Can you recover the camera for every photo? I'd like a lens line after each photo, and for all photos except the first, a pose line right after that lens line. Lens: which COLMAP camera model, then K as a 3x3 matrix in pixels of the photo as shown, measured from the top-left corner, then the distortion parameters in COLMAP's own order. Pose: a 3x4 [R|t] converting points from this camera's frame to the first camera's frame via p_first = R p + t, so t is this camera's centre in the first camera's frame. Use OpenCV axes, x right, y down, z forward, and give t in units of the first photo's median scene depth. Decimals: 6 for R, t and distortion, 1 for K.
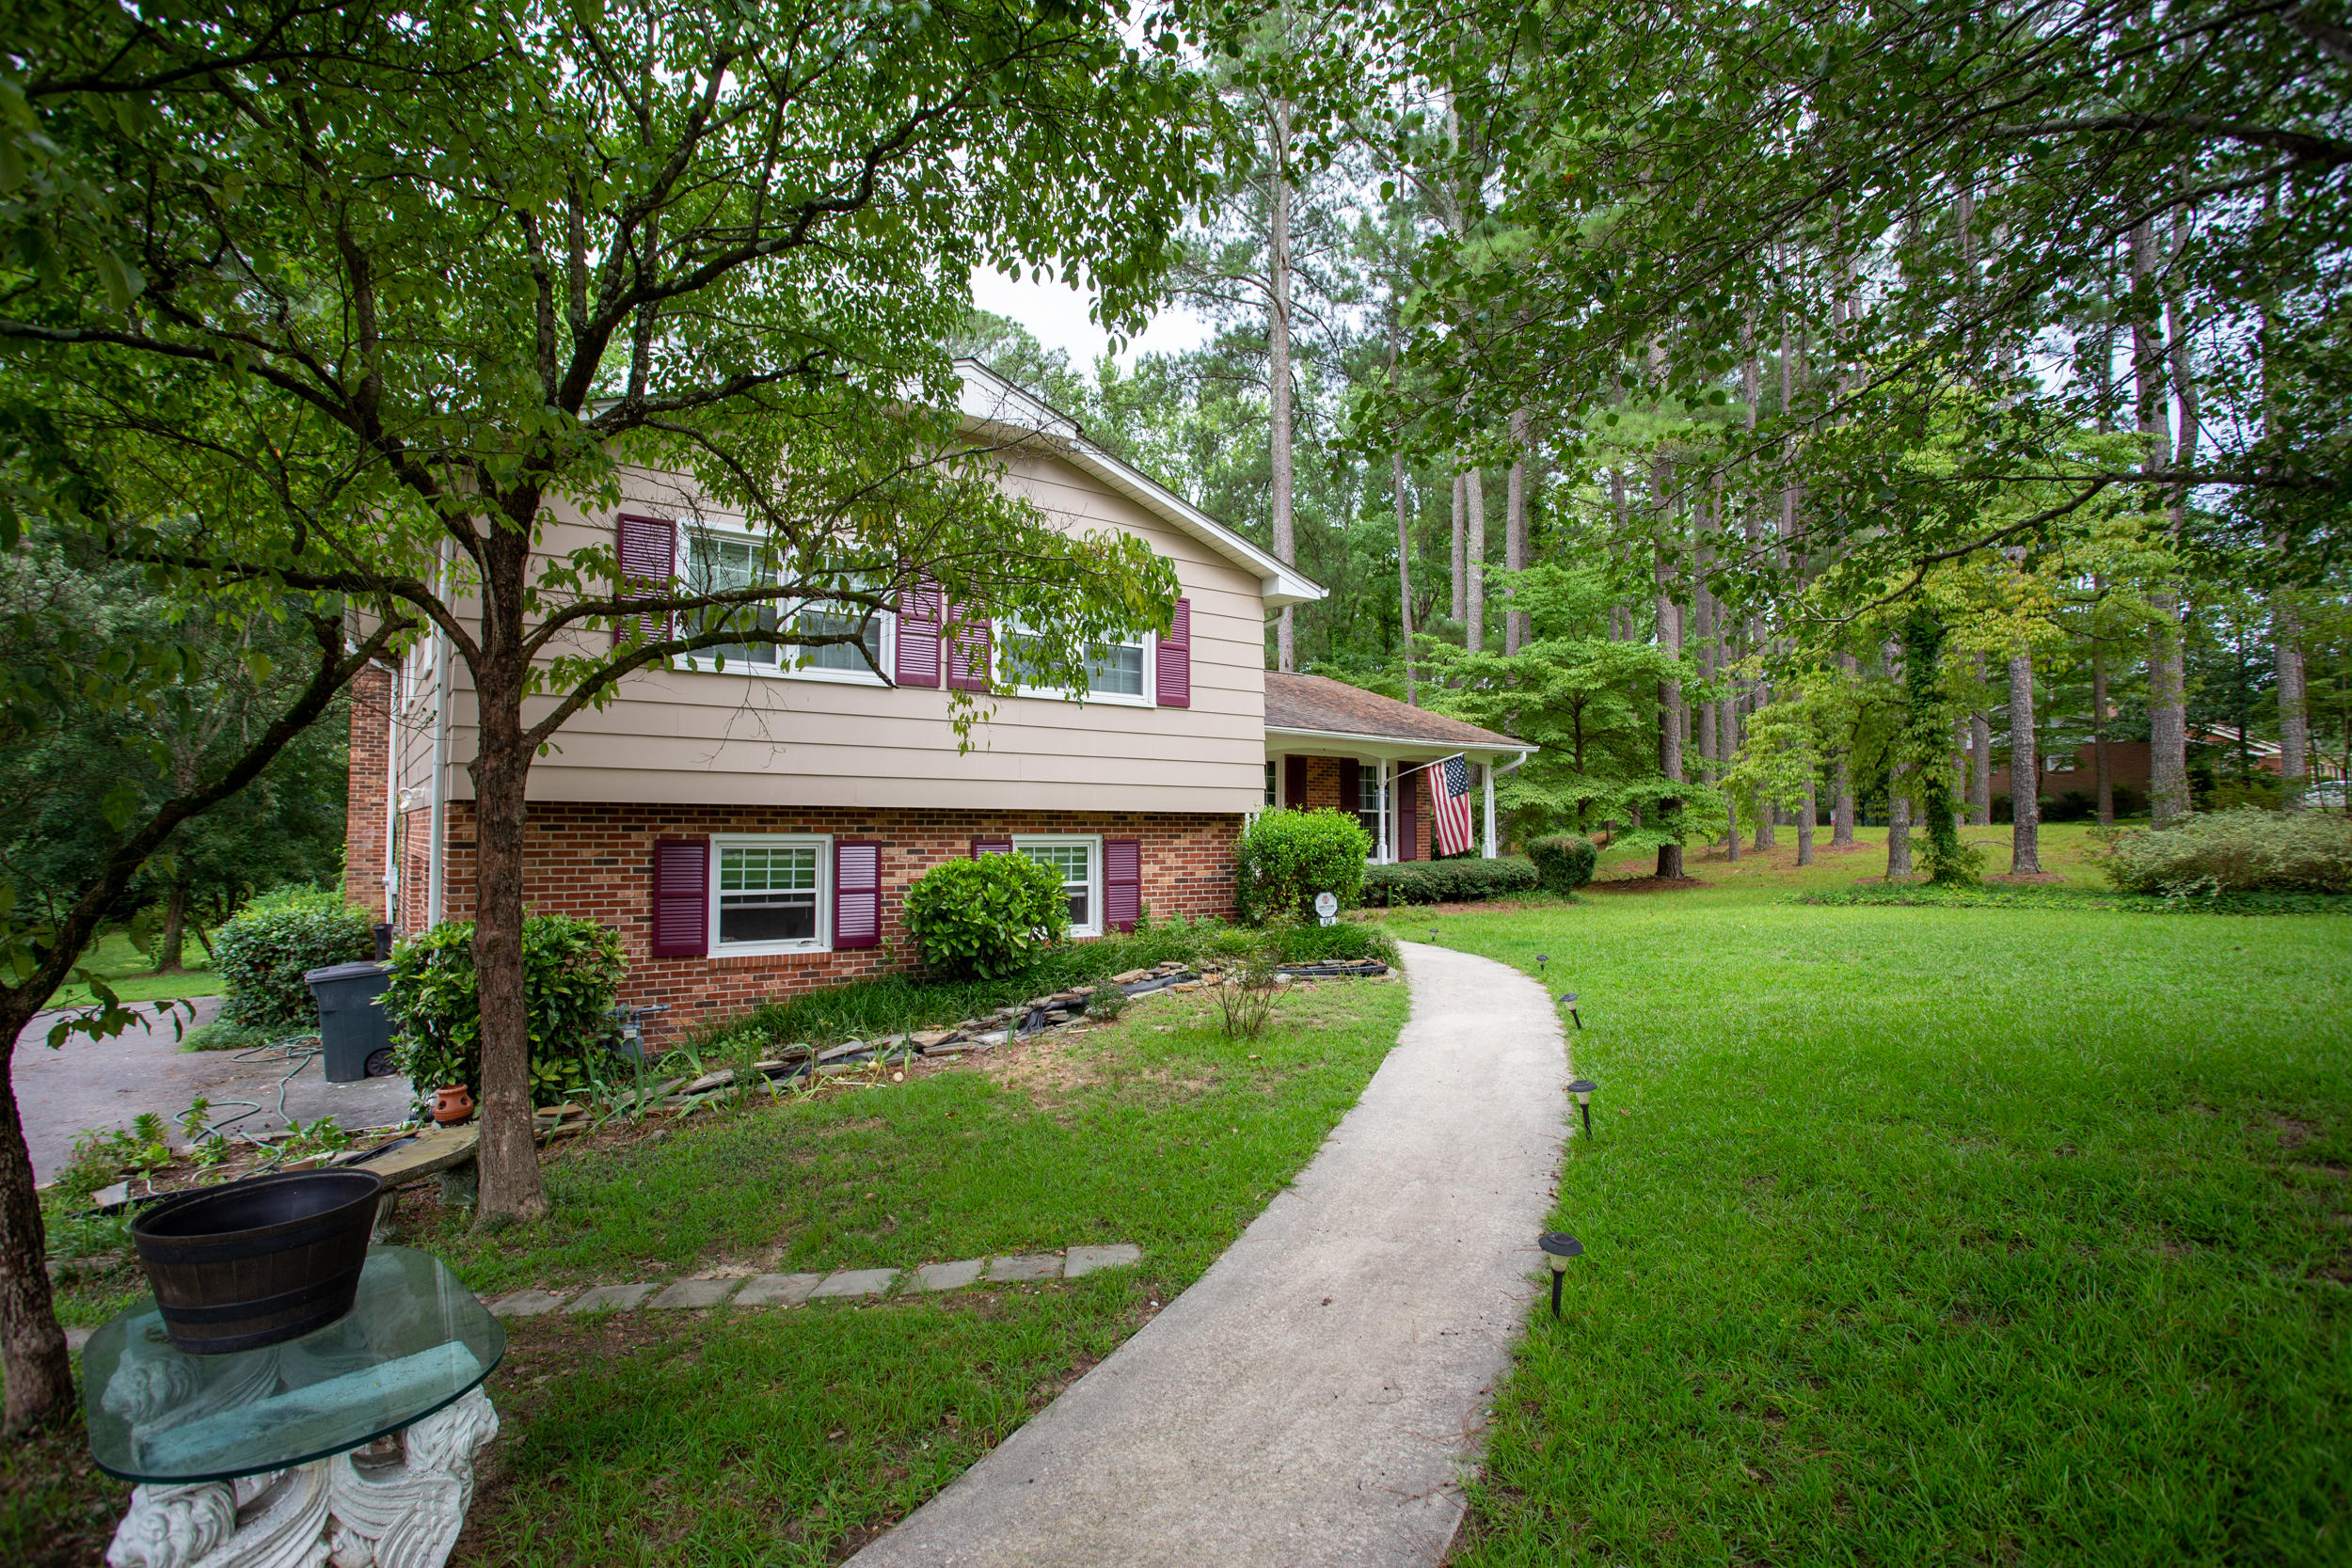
lens RADIAL K [[1150.6, 0, 1169.2], [0, 1150.6, 774.4], [0, 0, 1]] dist [-0.061951, 0.024432]
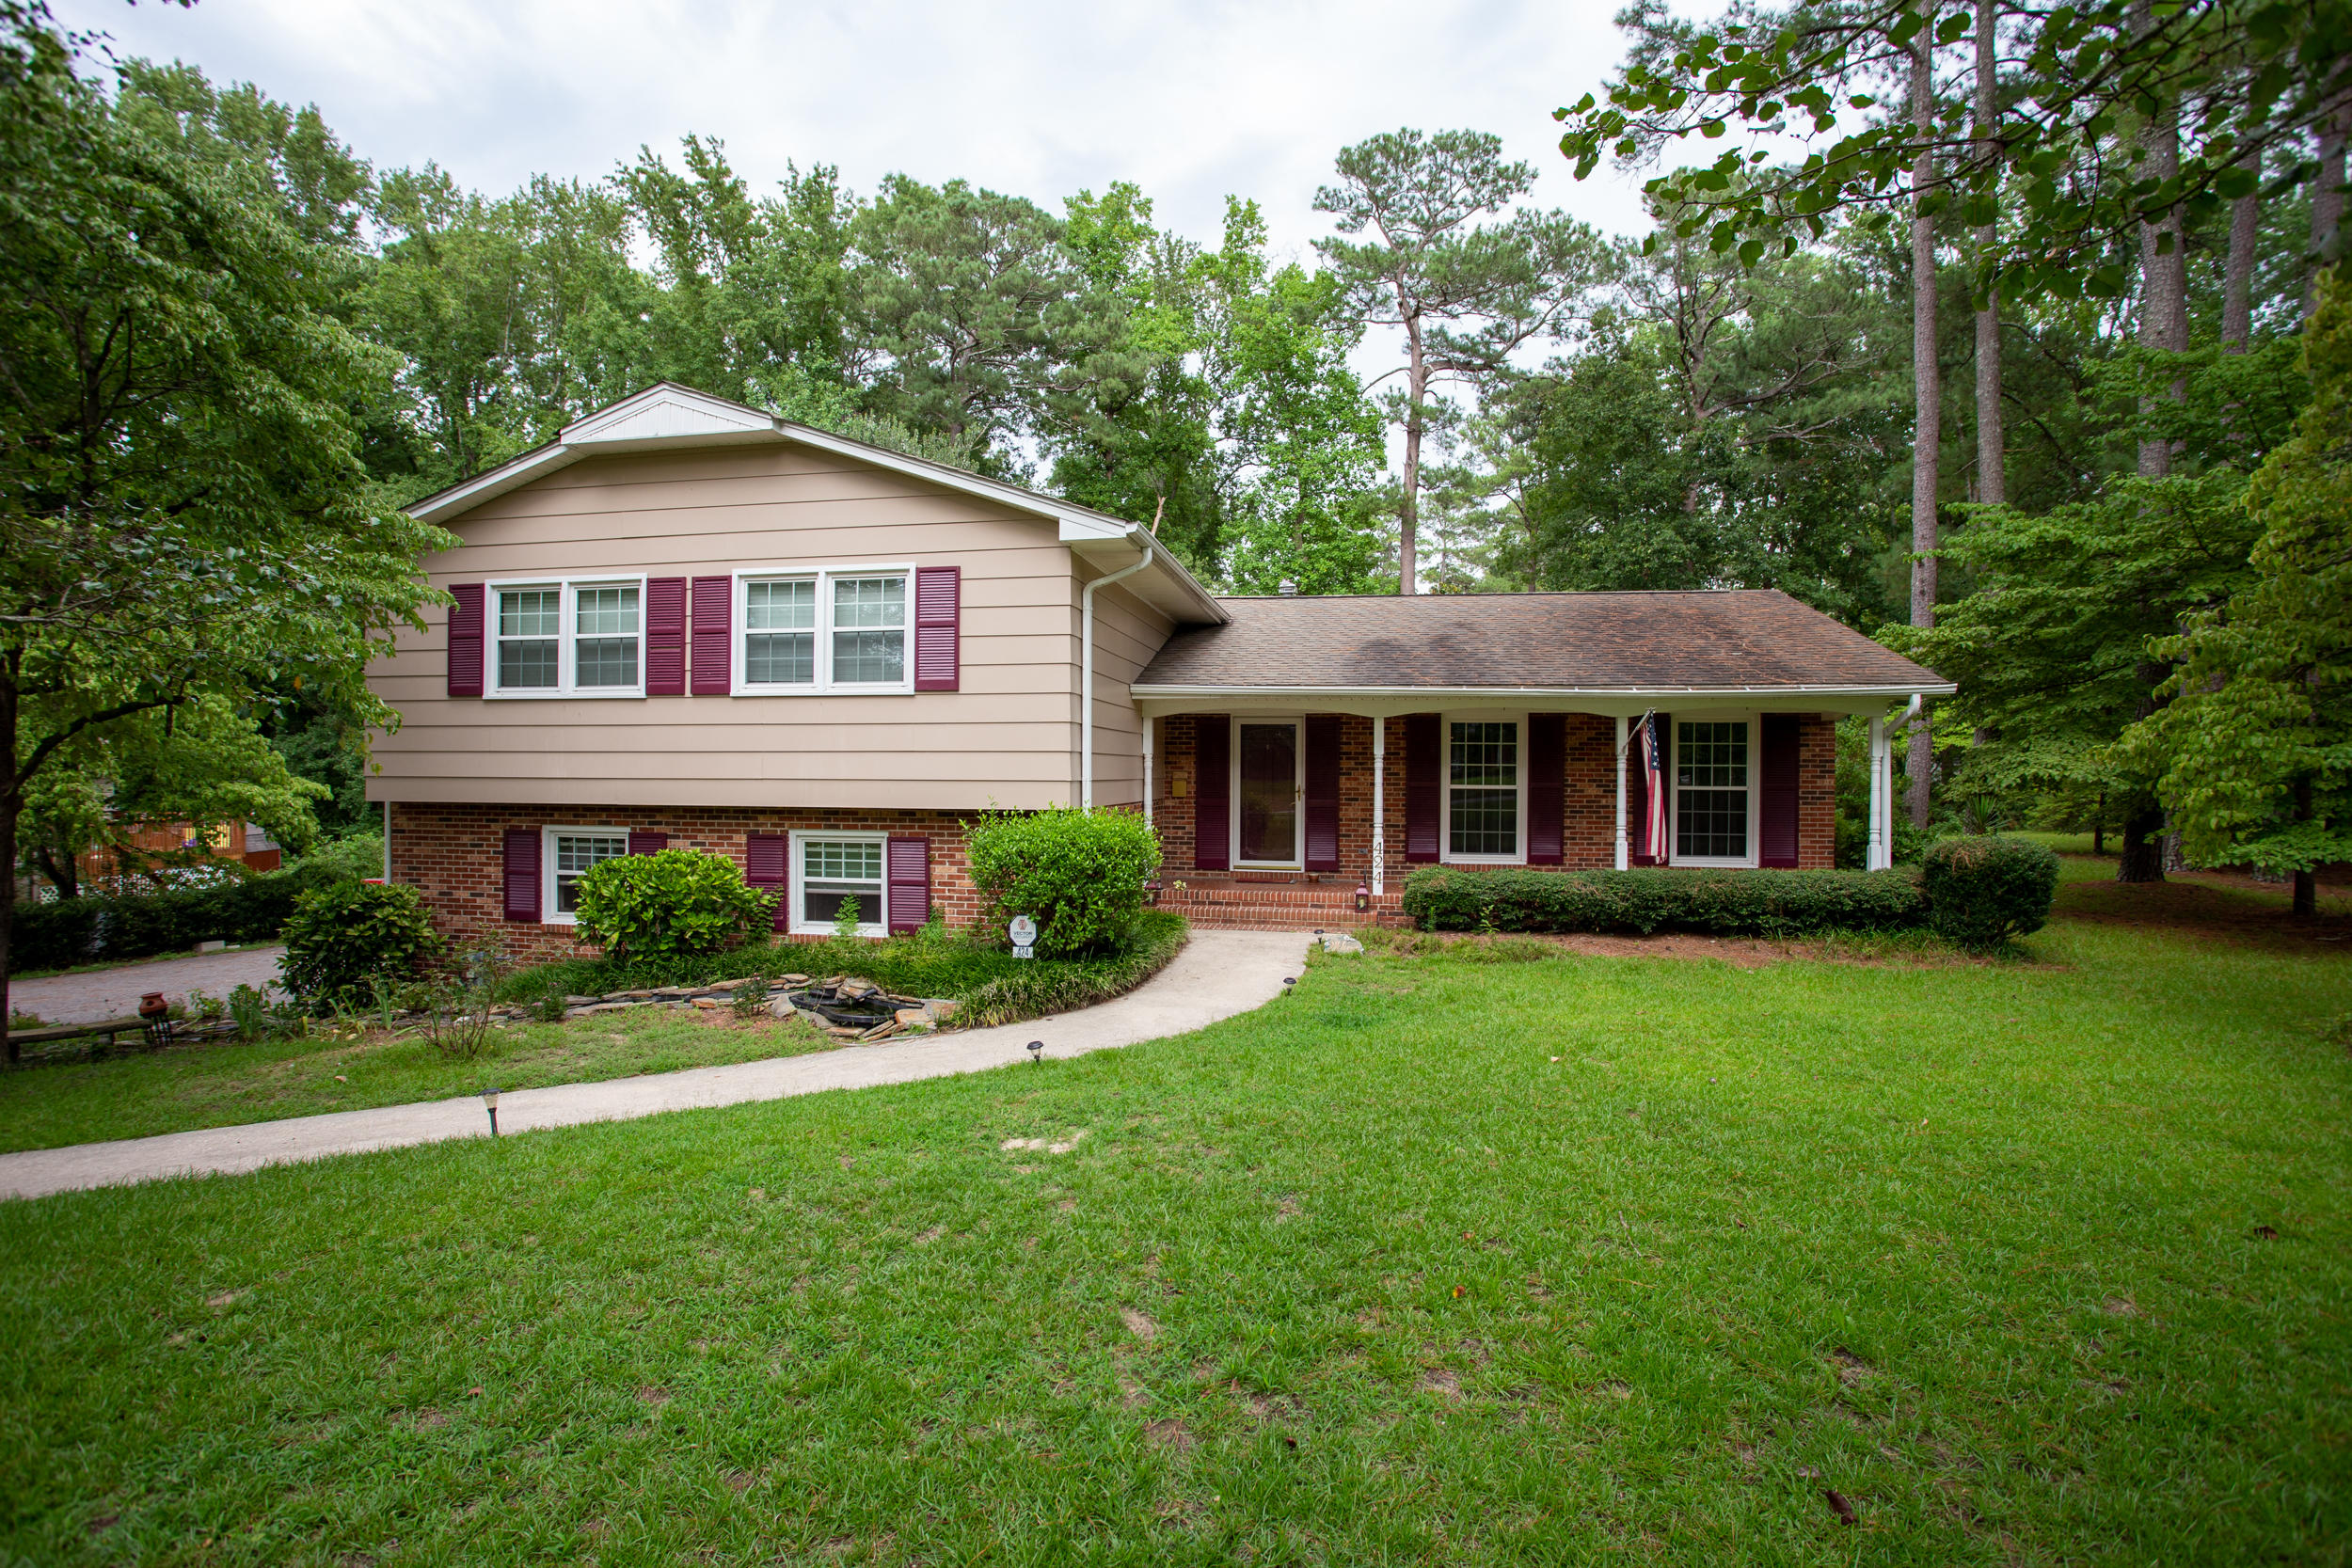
lens RADIAL K [[1150.6, 0, 1171.5], [0, 1150.6, 773.6], [0, 0, 1]] dist [-0.061951, 0.024432]
pose [[0.677442, -0.003153, -0.735570, 0.798127], [0.032790, 0.999126, 0.025916, -0.011938], [0.734845, -0.041676, 0.676953, 0.536562]]
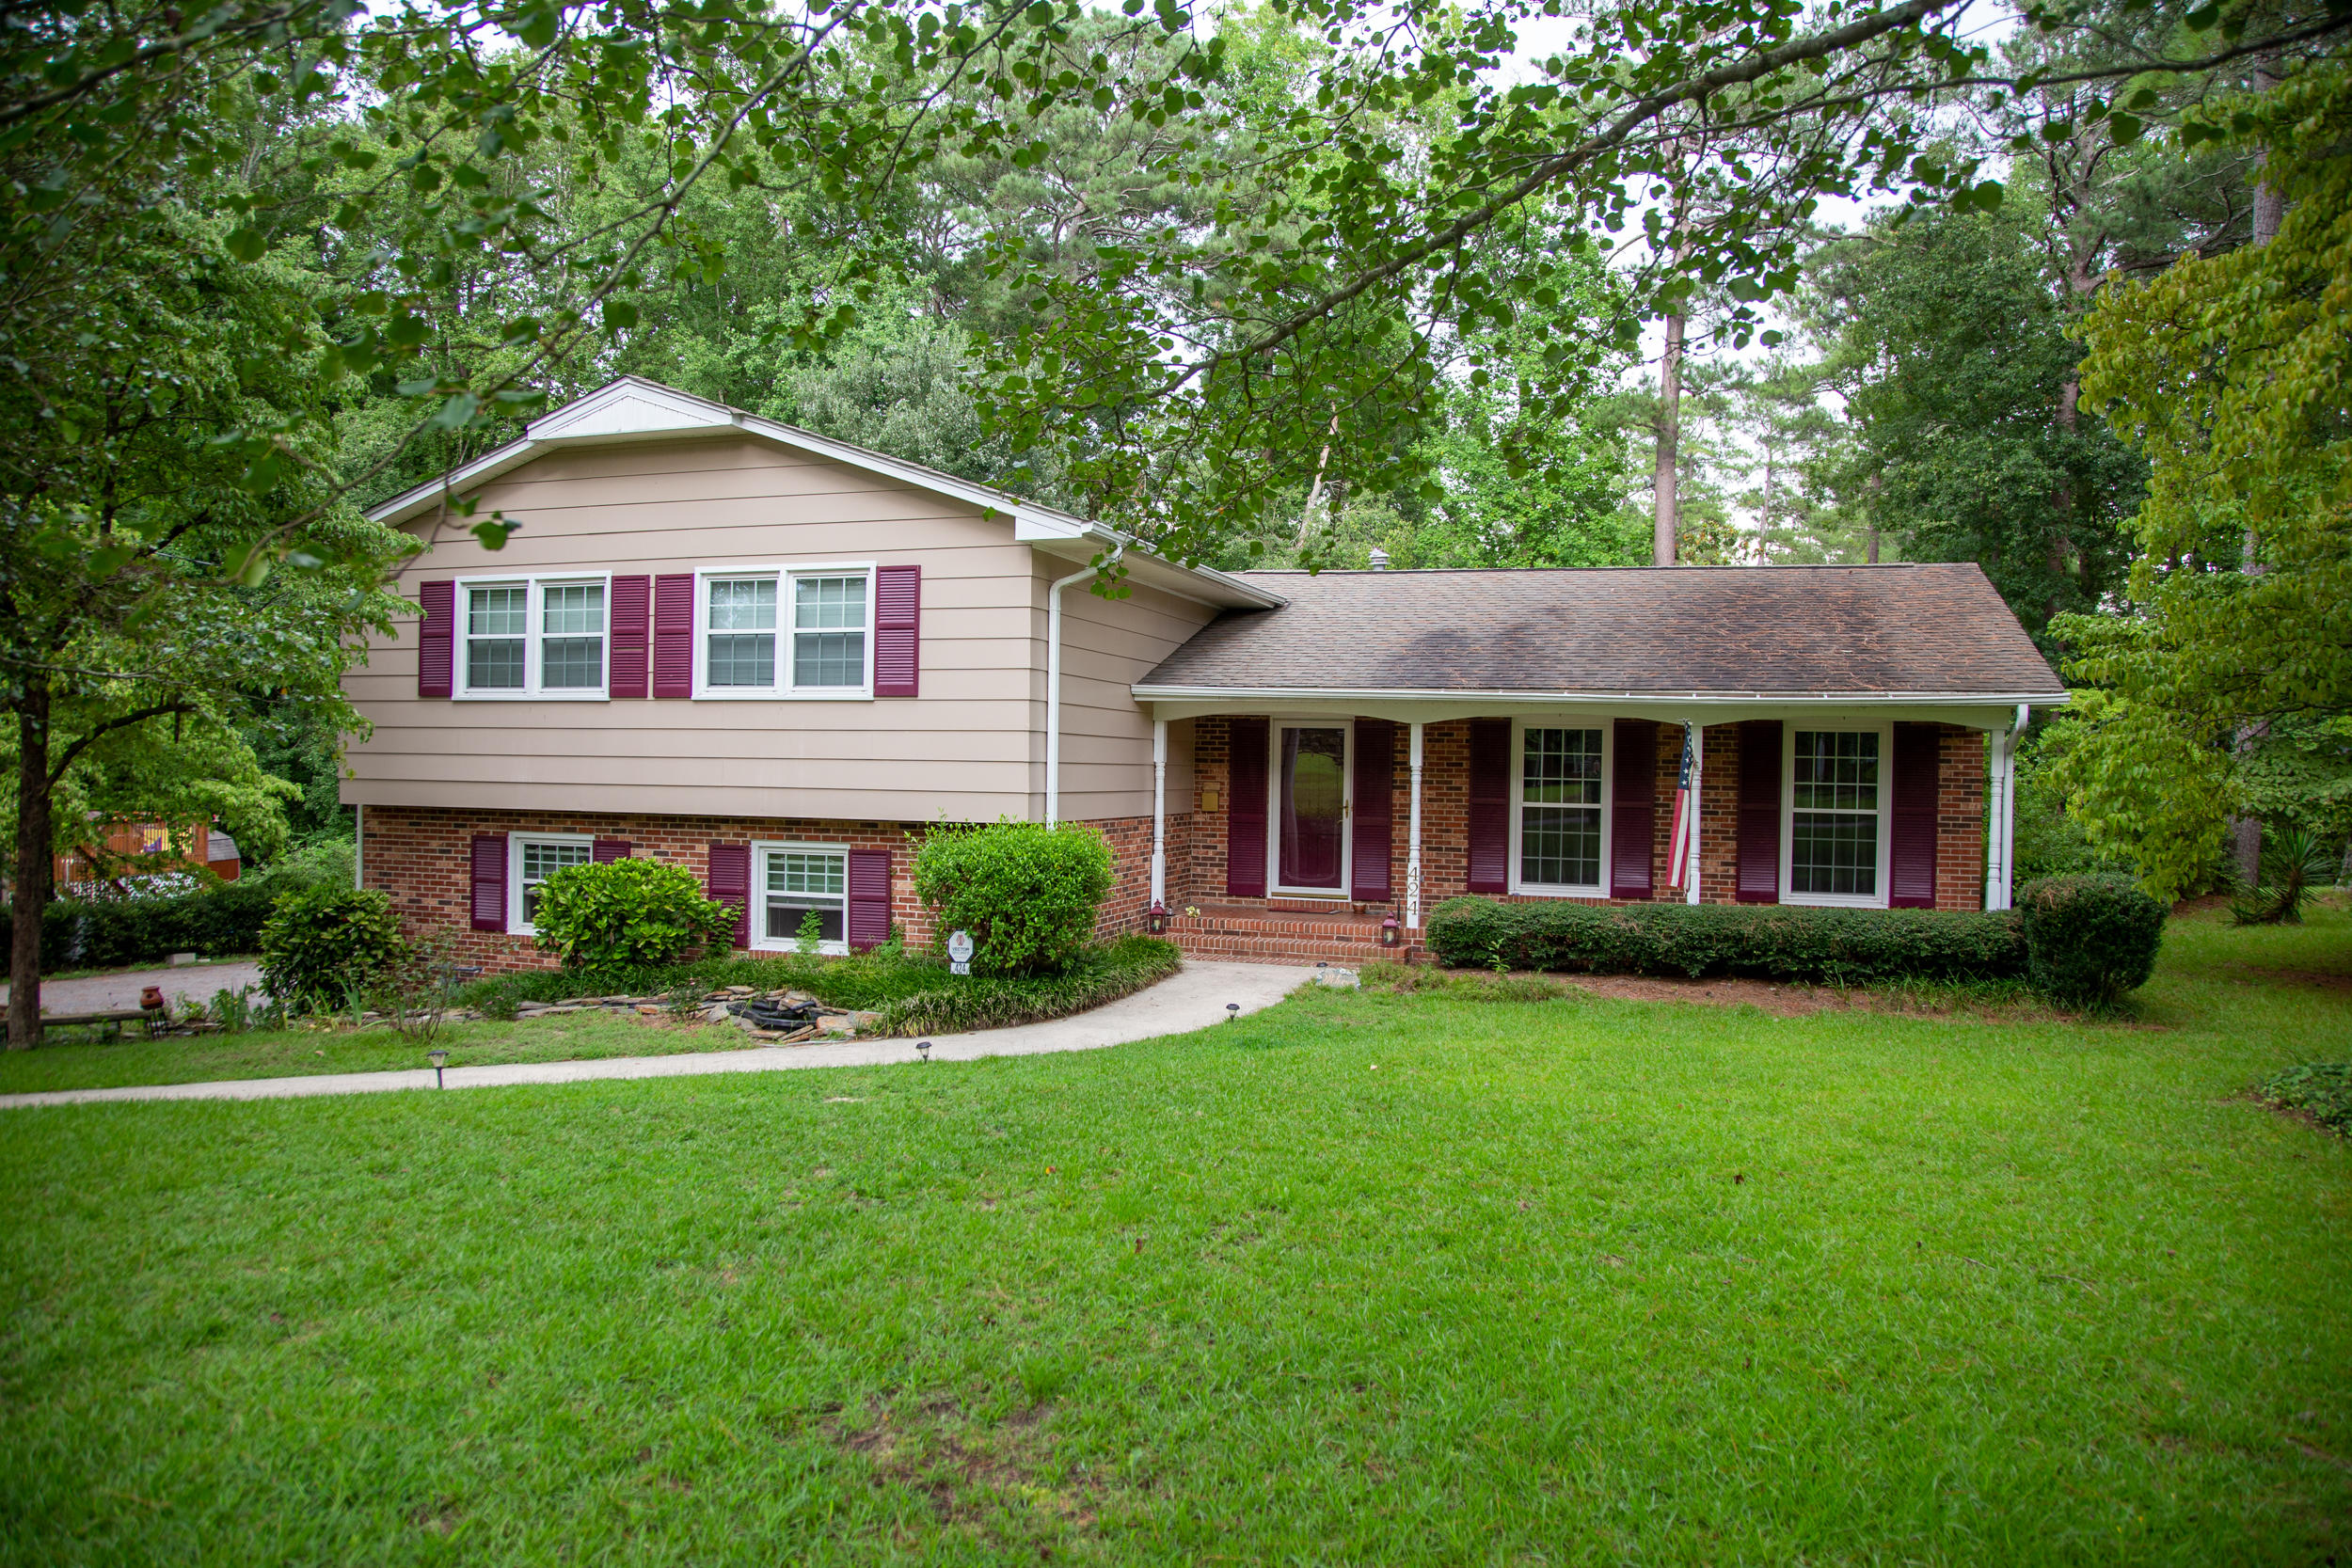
lens RADIAL K [[1637.1, 0, 1184.6], [0, 1637.1, 788.4], [0, 0, 1]] dist [-0.081641, 0.017708]
pose [[0.572230, 0.010705, -0.820024, 1.136934], [0.023712, 0.999281, 0.029591, -0.022013], [0.819751, -0.036377, 0.571564, 0.491334]]
